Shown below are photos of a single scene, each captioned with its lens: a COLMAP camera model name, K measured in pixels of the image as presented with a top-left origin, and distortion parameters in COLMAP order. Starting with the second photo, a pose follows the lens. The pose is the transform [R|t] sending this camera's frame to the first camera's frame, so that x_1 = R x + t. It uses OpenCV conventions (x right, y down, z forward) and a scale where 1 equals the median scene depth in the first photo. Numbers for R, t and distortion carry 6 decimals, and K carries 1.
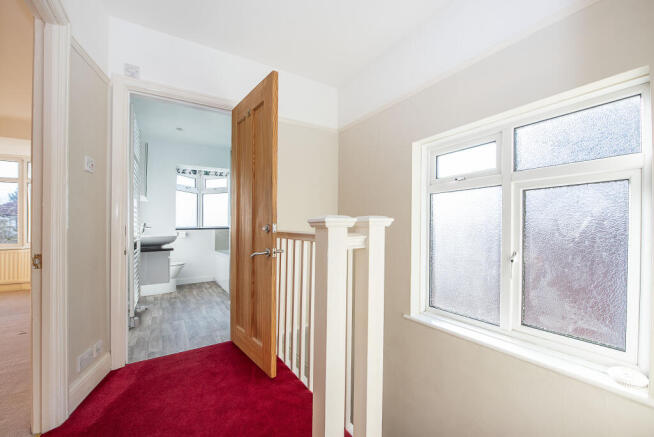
lens RADIAL K [[268.6, 0, 324.5], [0, 268.6, 221.8], [0, 0, 1]] dist [0.000655, 0.000050]
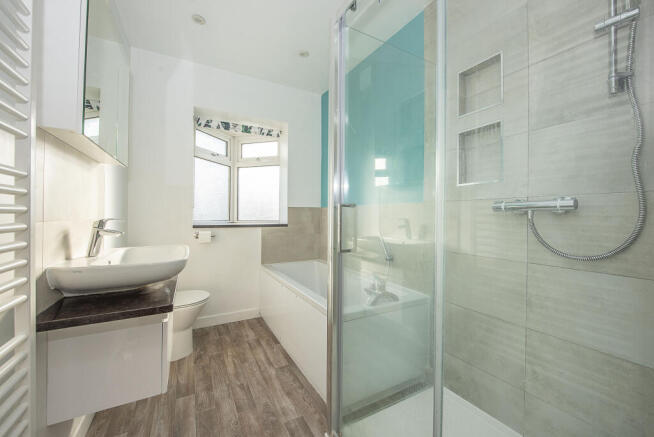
lens RADIAL K [[268.6, 0, 329.2], [0, 268.6, 214.7], [0, 0, 1]] dist [0.000655, 0.000050]
pose [[0.998319, -0.001361, -0.057950, -0.231875], [0.001062, 0.999986, -0.005182, 0.004740], [0.057956, 0.005111, 0.998306, 0.444275]]
